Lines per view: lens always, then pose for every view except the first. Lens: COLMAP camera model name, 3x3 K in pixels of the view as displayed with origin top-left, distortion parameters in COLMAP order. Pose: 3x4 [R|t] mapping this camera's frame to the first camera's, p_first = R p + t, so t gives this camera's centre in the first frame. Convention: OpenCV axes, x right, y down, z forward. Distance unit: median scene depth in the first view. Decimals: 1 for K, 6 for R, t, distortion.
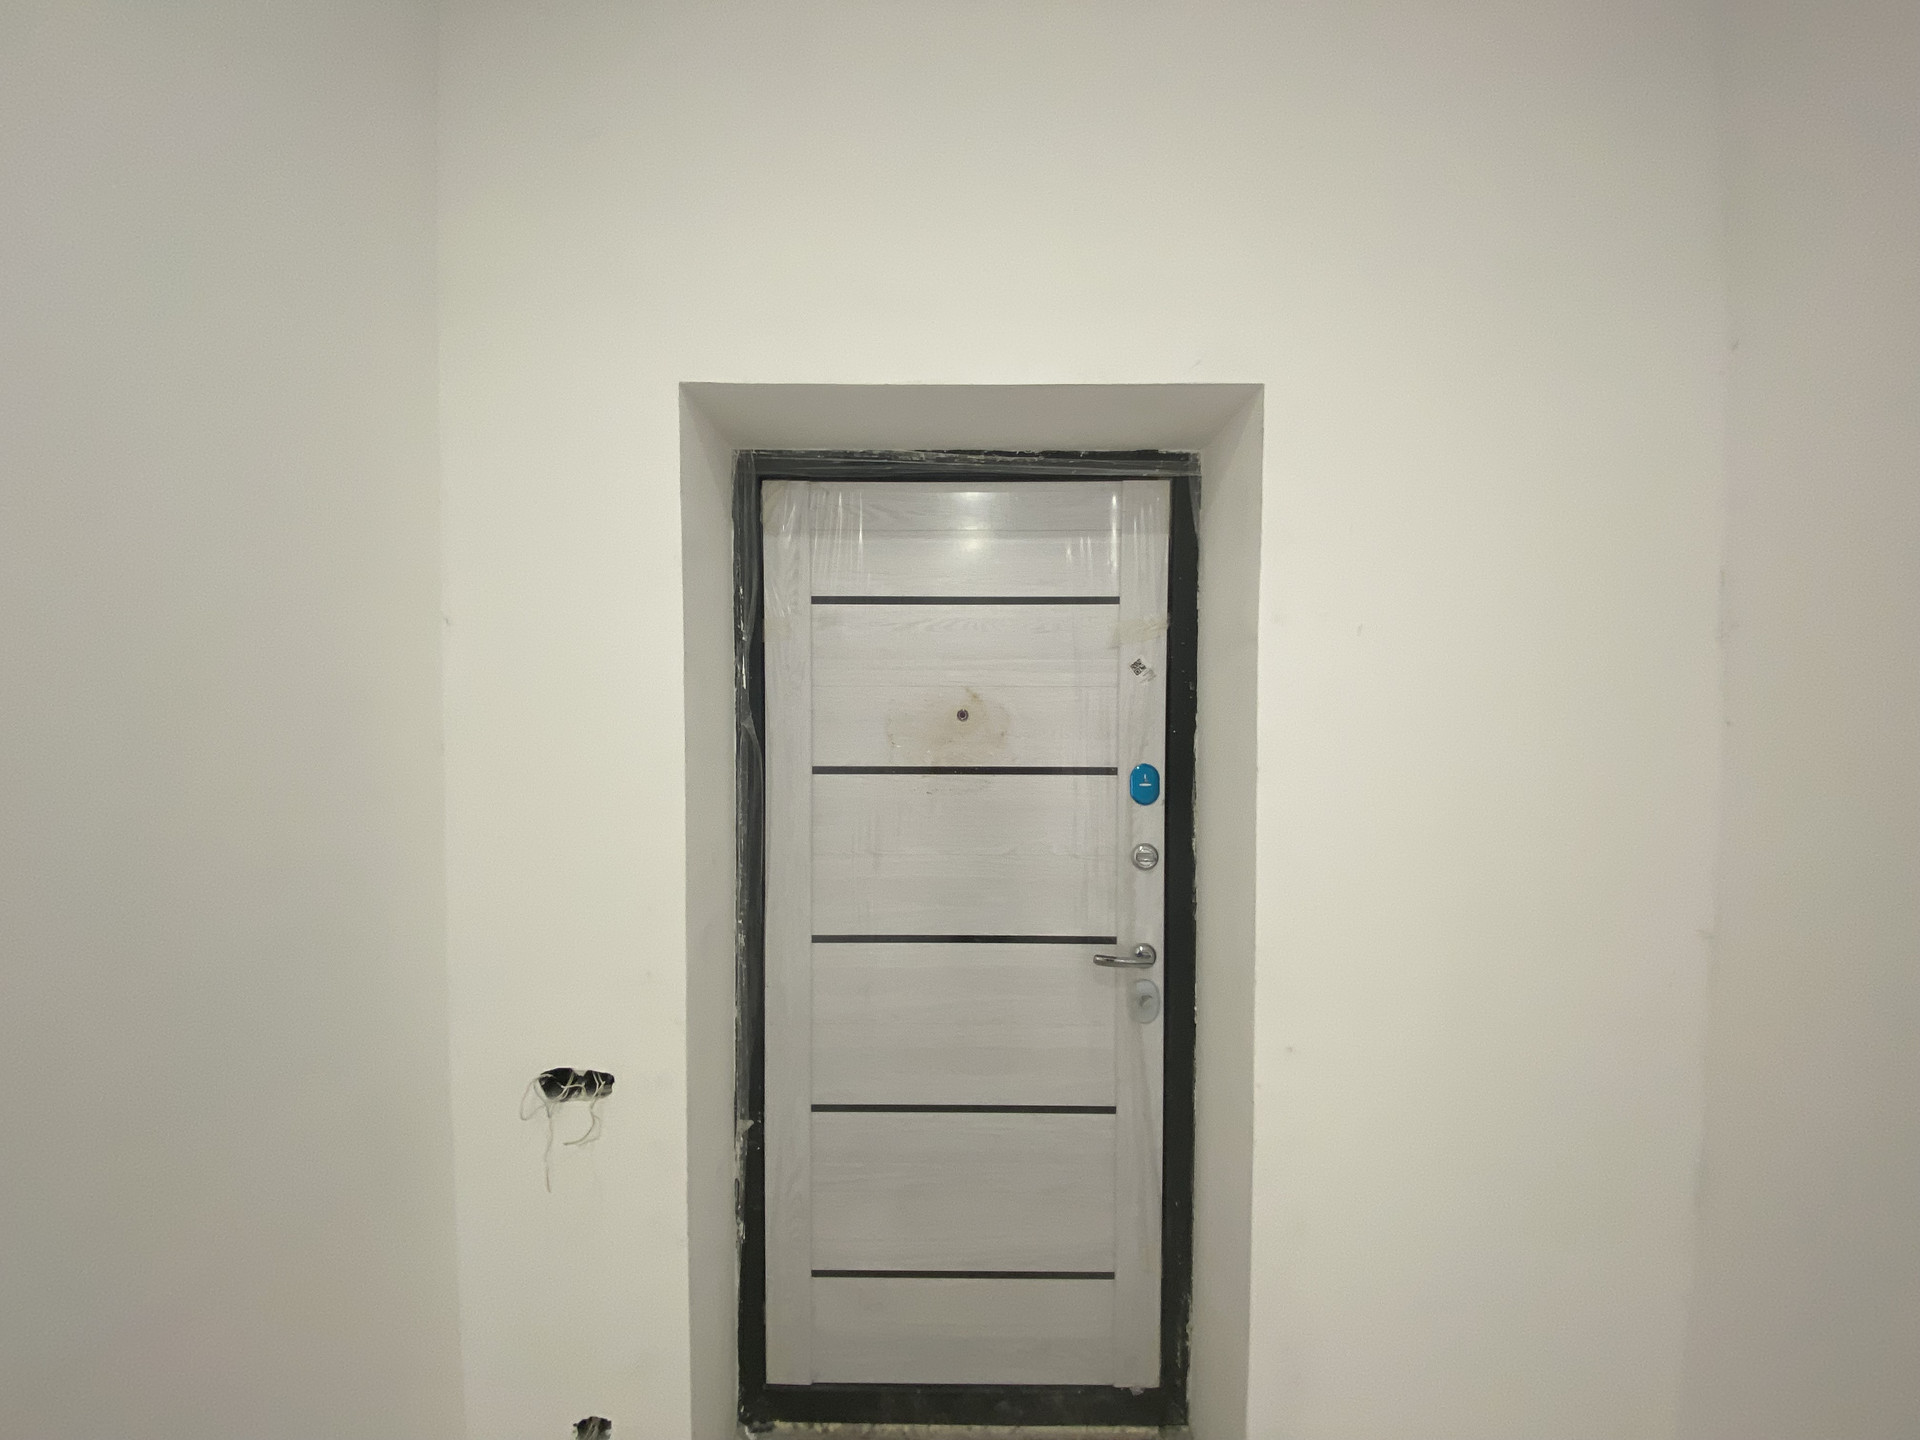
lens RADIAL K [[777.9, 0, 966.1], [0, 777.9, 720.7], [0, 0, 1]] dist [0.013914, -0.018020]
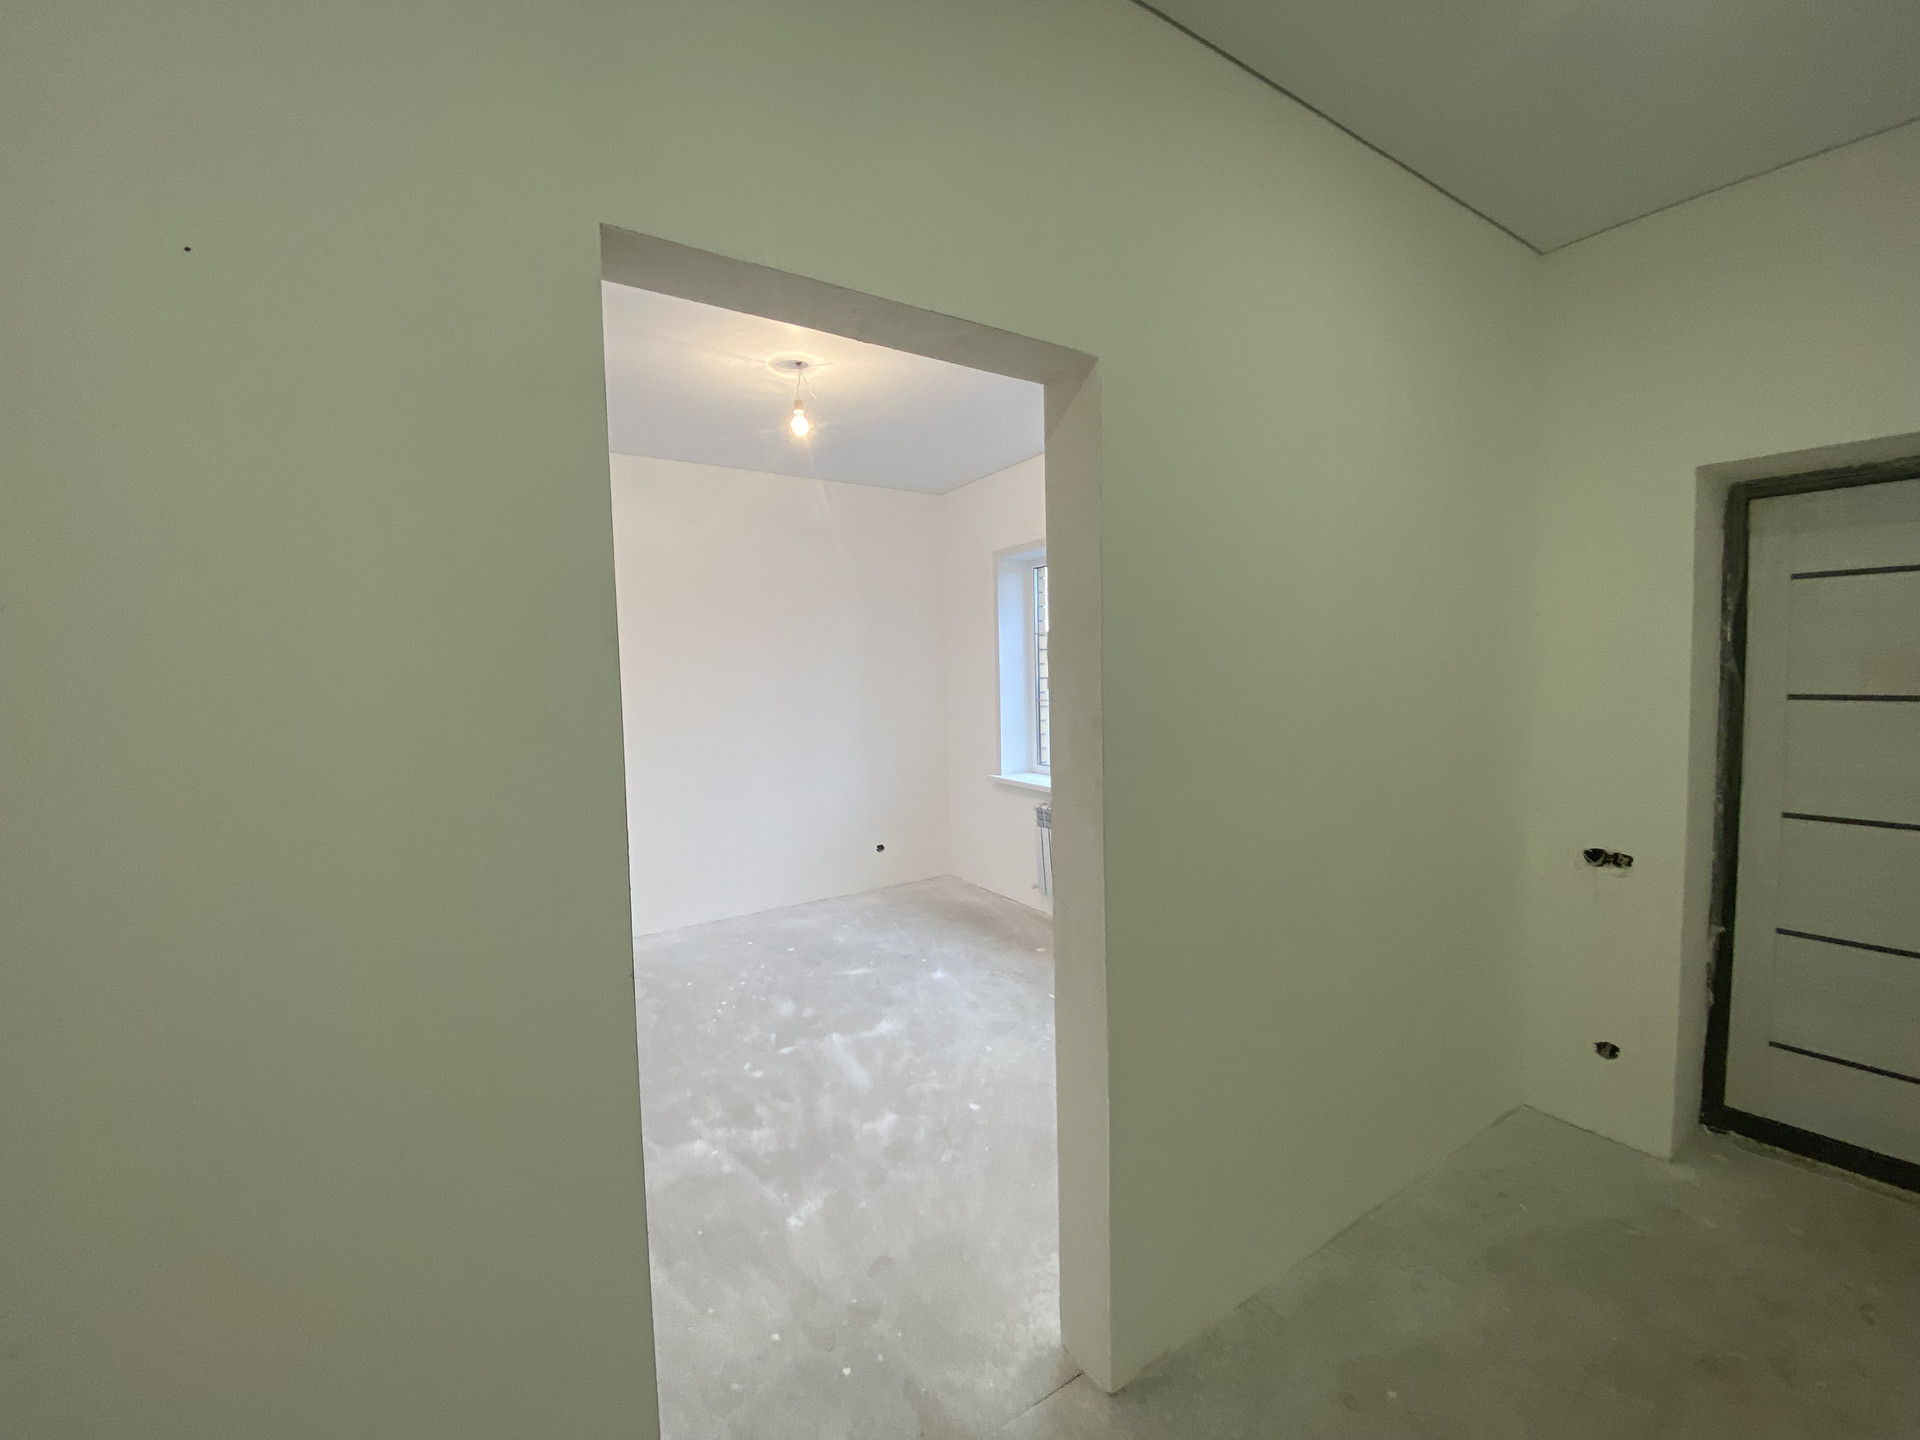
lens RADIAL K [[777.9, 0, 966.1], [0, 777.9, 720.7], [0, 0, 1]] dist [0.013914, -0.018020]
pose [[0.536440, 0.036250, -0.843160, 0.190638], [0.003702, 0.998966, 0.045303, 0.037966], [0.843930, -0.027424, 0.535751, -1.042105]]
